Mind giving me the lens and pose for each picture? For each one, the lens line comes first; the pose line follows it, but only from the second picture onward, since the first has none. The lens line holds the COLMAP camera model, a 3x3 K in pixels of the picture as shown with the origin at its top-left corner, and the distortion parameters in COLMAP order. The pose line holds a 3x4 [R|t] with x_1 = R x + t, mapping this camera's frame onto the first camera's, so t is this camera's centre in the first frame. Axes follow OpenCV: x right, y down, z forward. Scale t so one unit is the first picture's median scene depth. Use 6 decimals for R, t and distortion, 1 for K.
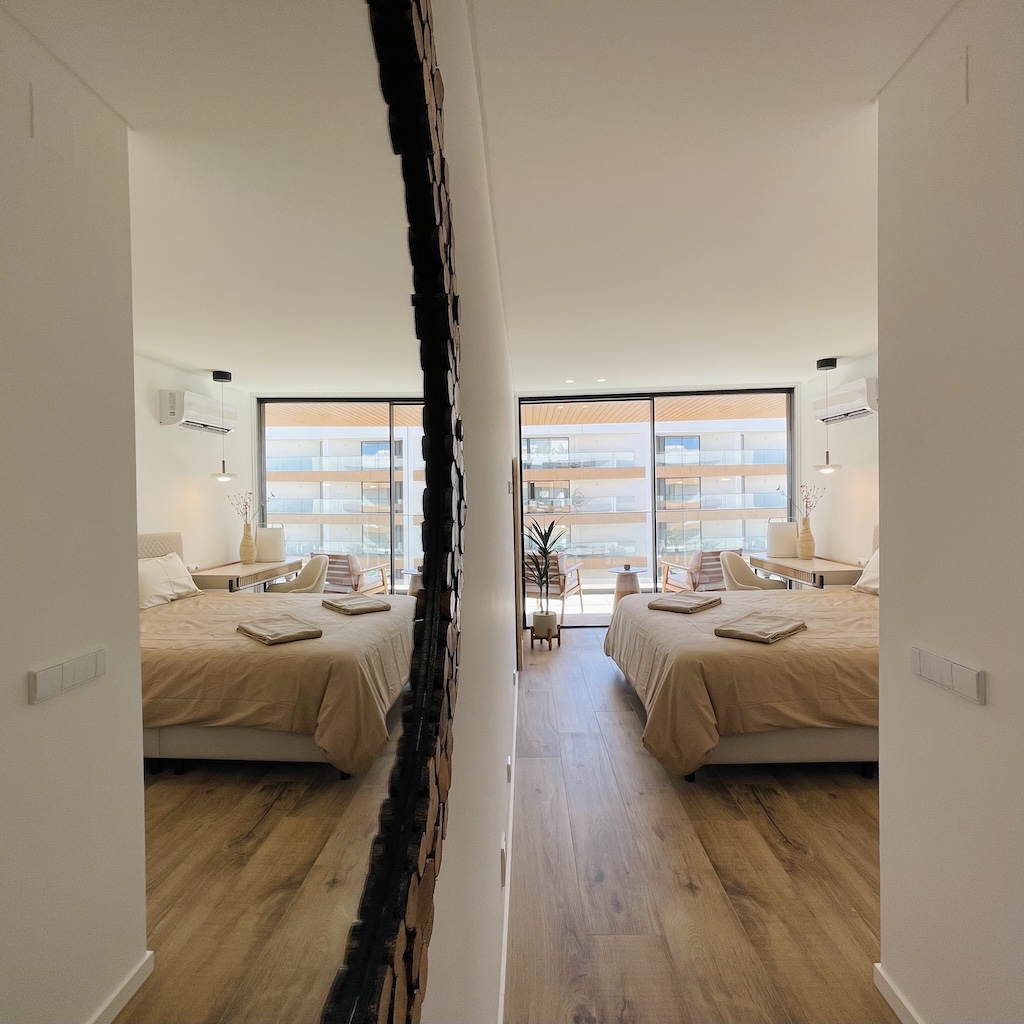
lens RADIAL K [[567.5, 0, 512.0], [0, 567.5, 512.0], [0, 0, 1]] dist [-0.005637, -0.001190]
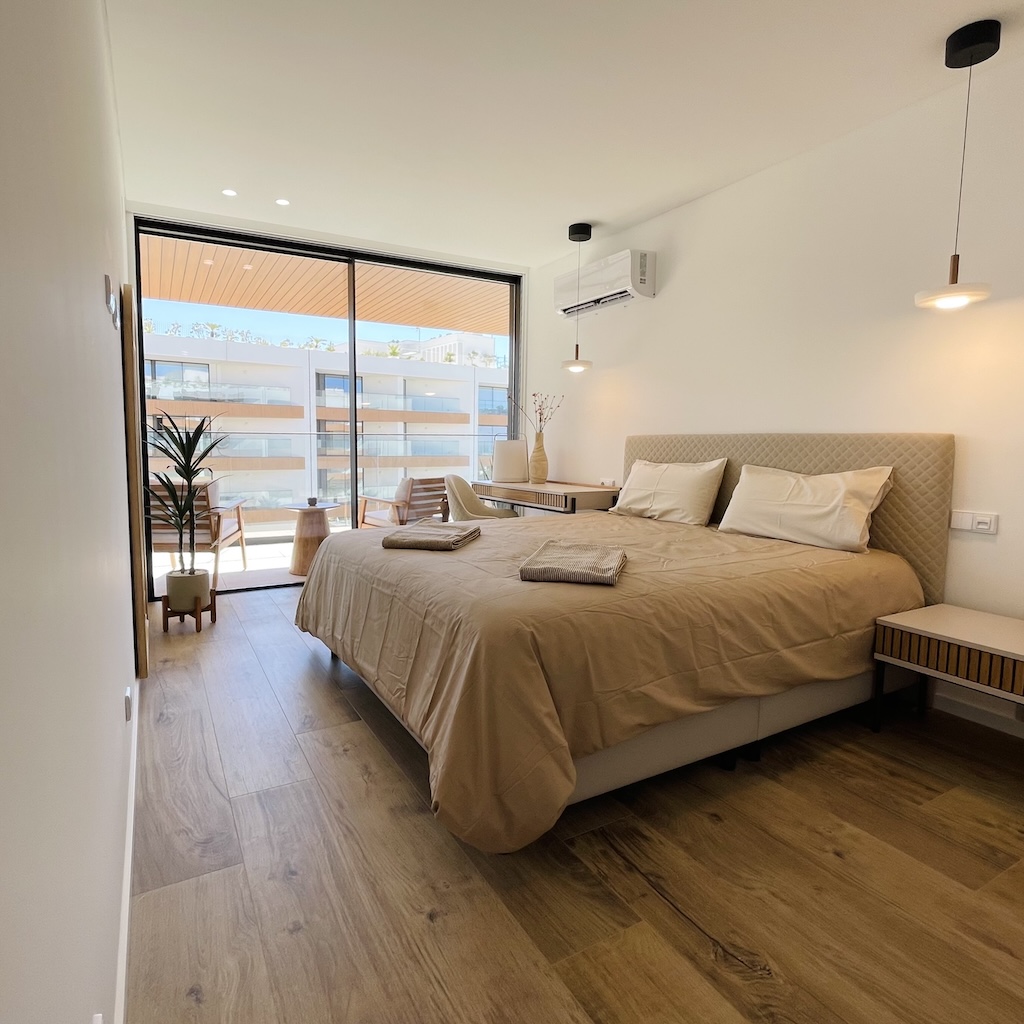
lens RADIAL K [[603.2, 0, 475.4], [0, 603.2, 496.7], [0, 0, 1]] dist [-0.002652, -0.002653]
pose [[0.868839, -0.013637, 0.494908, 0.007101], [-0.013583, 0.998588, 0.051363, 0.065914], [-0.494909, -0.051349, 0.867426, 0.320048]]
